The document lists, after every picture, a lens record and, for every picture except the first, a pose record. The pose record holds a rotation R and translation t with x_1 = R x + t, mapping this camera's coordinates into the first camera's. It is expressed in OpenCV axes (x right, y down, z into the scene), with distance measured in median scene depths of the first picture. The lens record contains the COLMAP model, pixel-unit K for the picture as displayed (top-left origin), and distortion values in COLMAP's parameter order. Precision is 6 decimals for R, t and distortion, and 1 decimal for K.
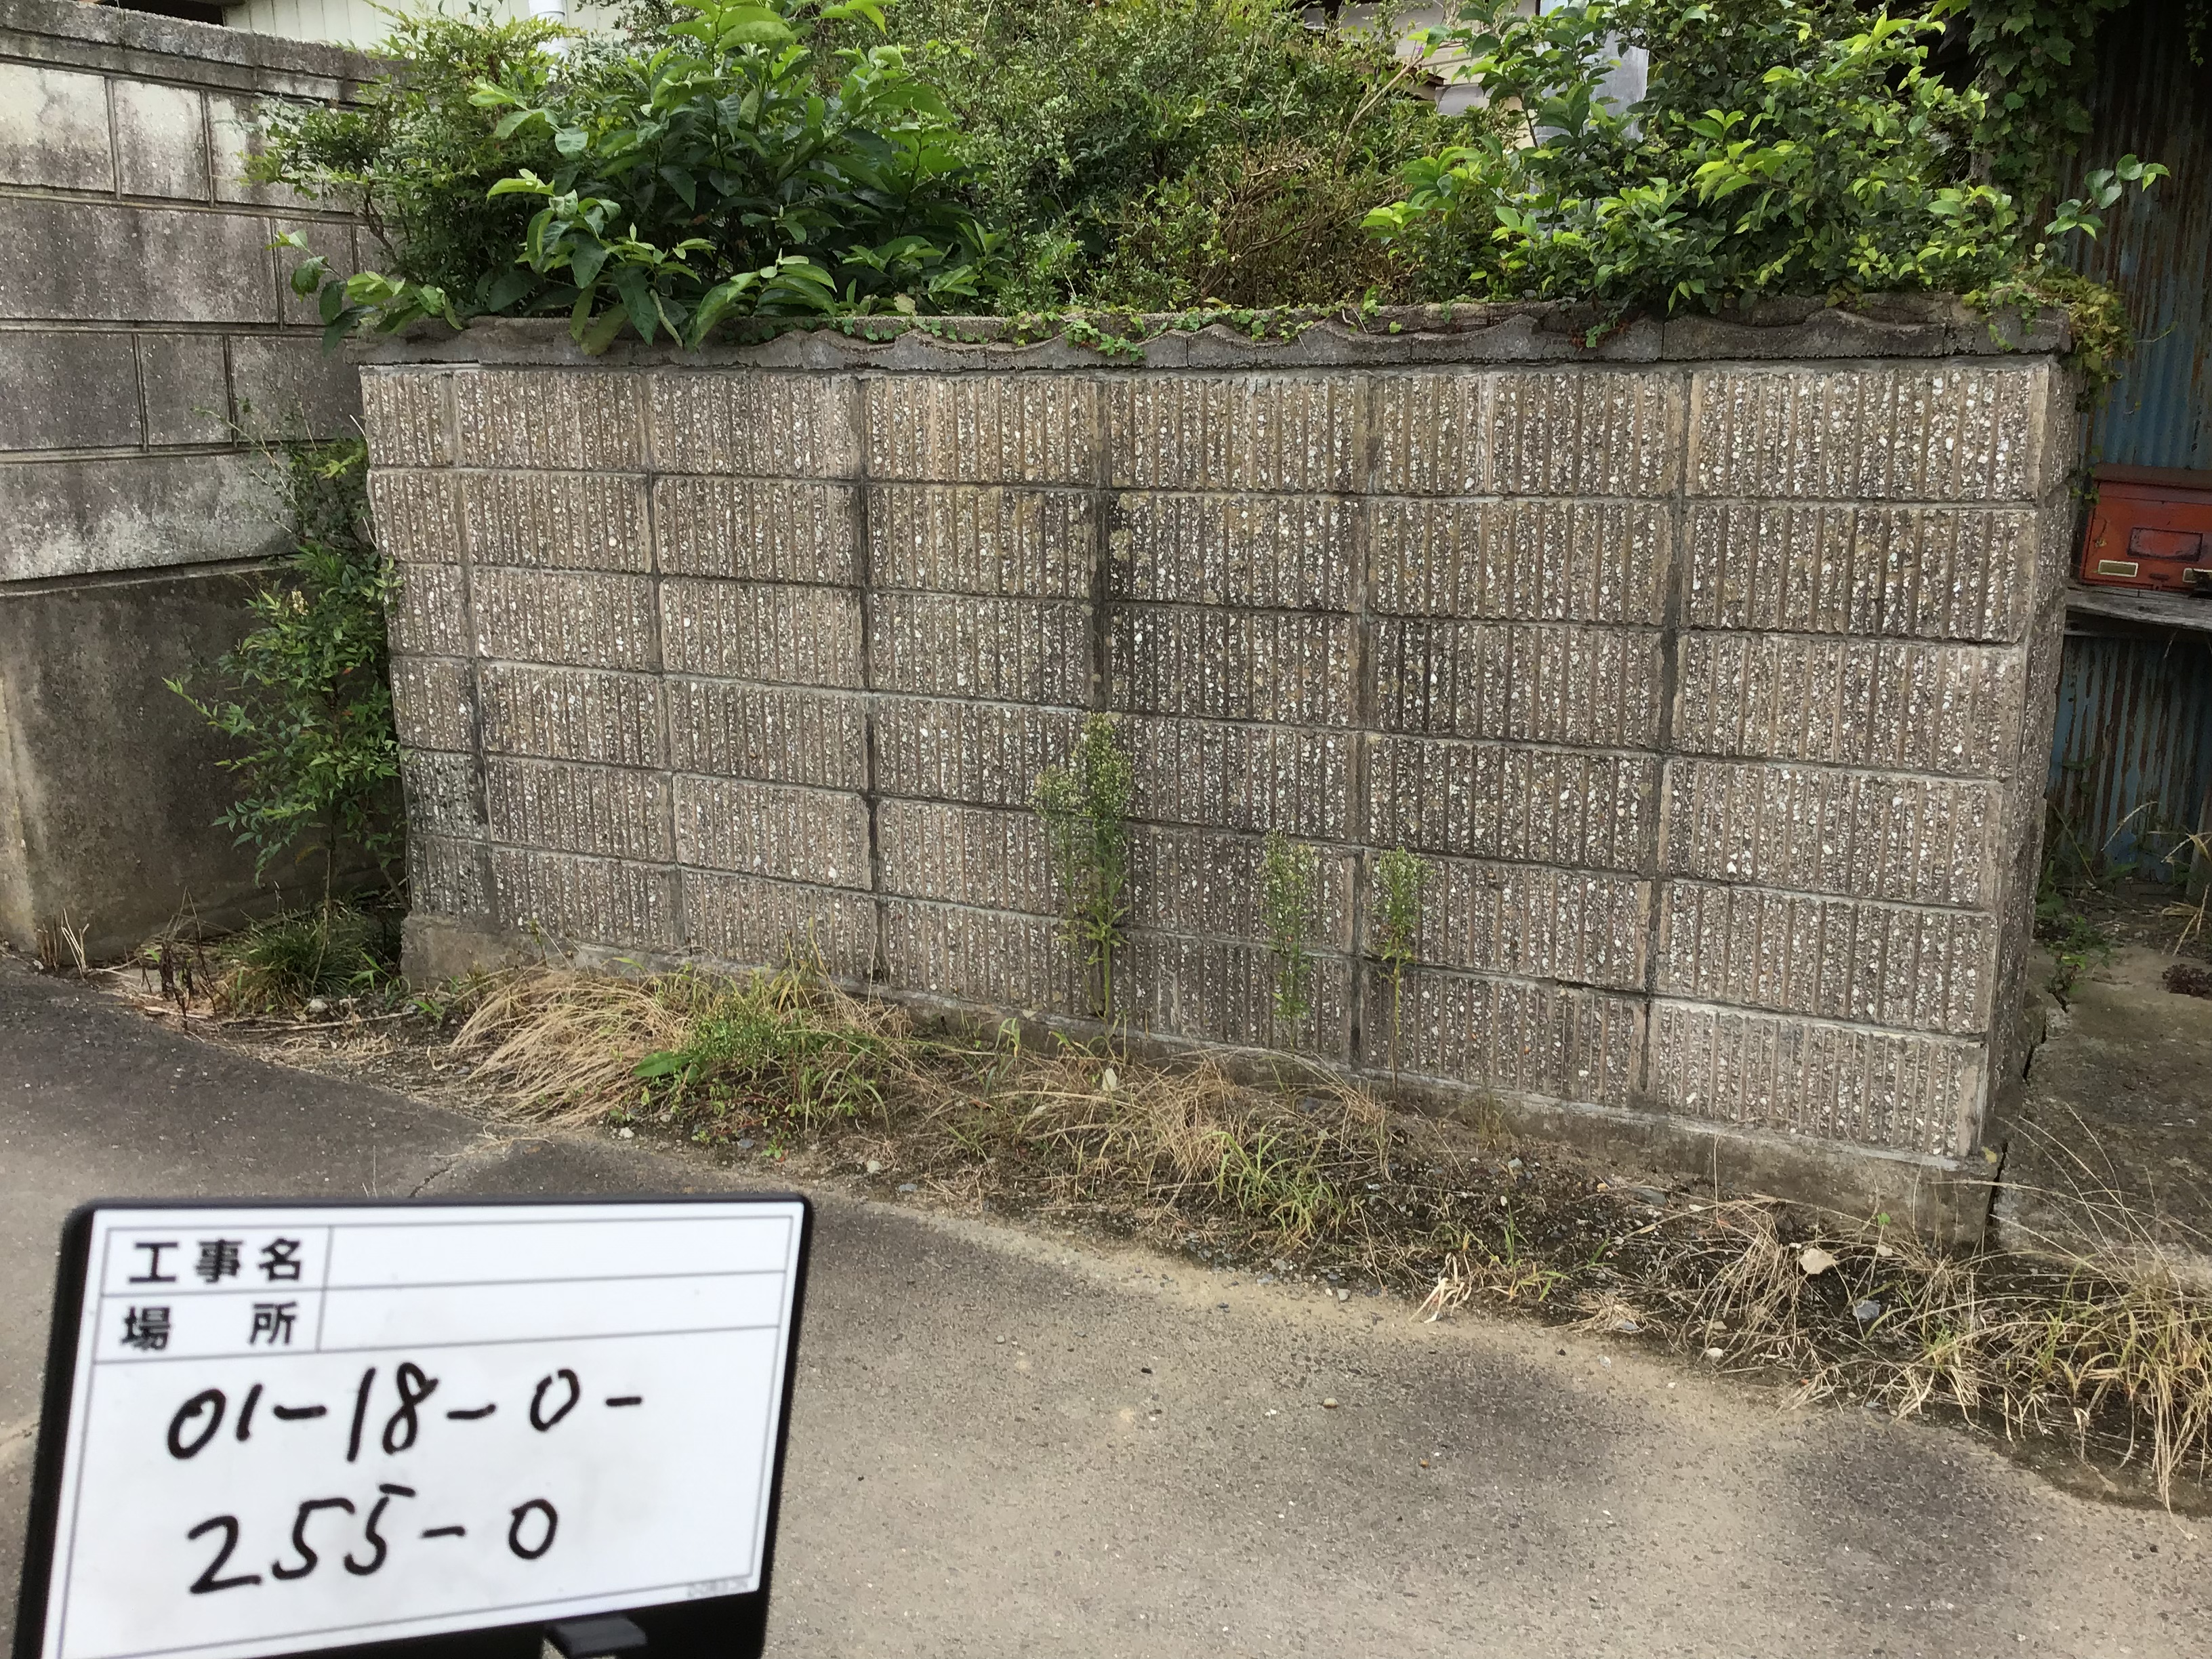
lens RADIAL K [[1992.9, 0, 1106.0], [0, 1992.9, 829.5], [0, 0, 1]] dist [0.112331, -0.242456]
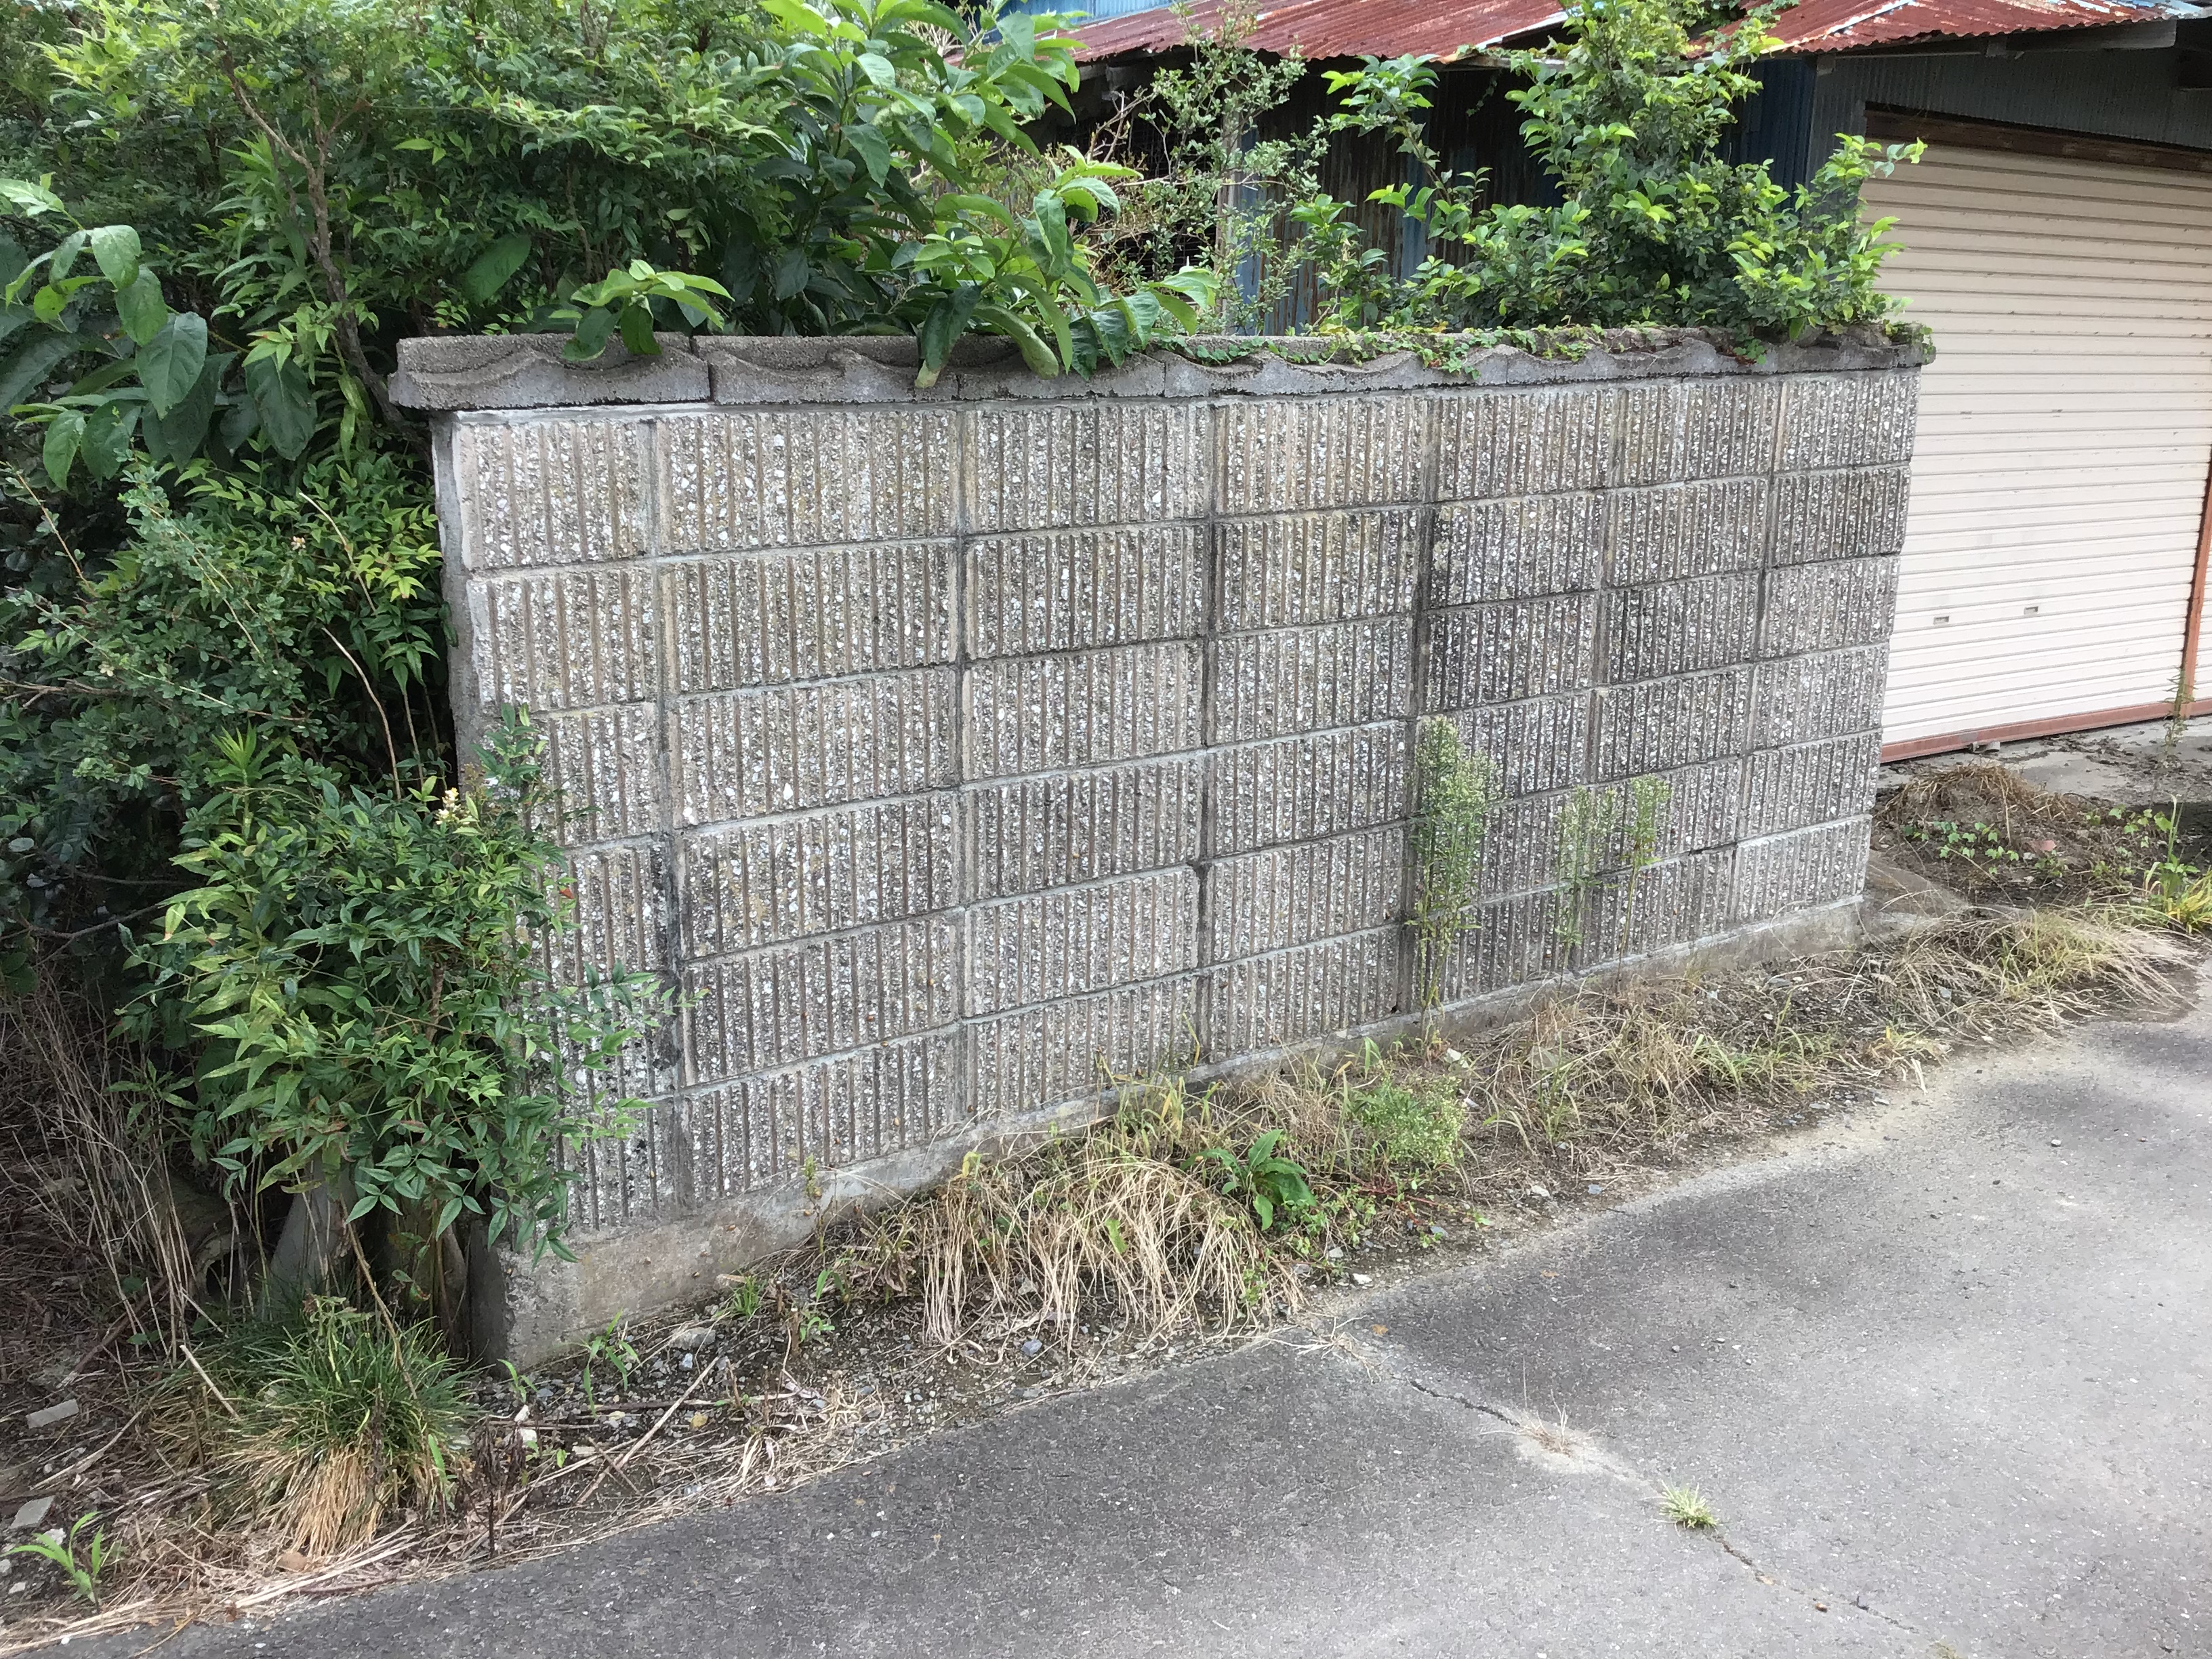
lens RADIAL K [[1992.9, 0, 1106.0], [0, 1992.9, 829.5], [0, 0, 1]] dist [0.112331, -0.242456]
pose [[0.467990, -0.217713, 0.856497, -0.989183], [0.197457, 0.970438, 0.138785, -0.180342], [-0.861392, 0.104171, 0.497144, 0.635321]]
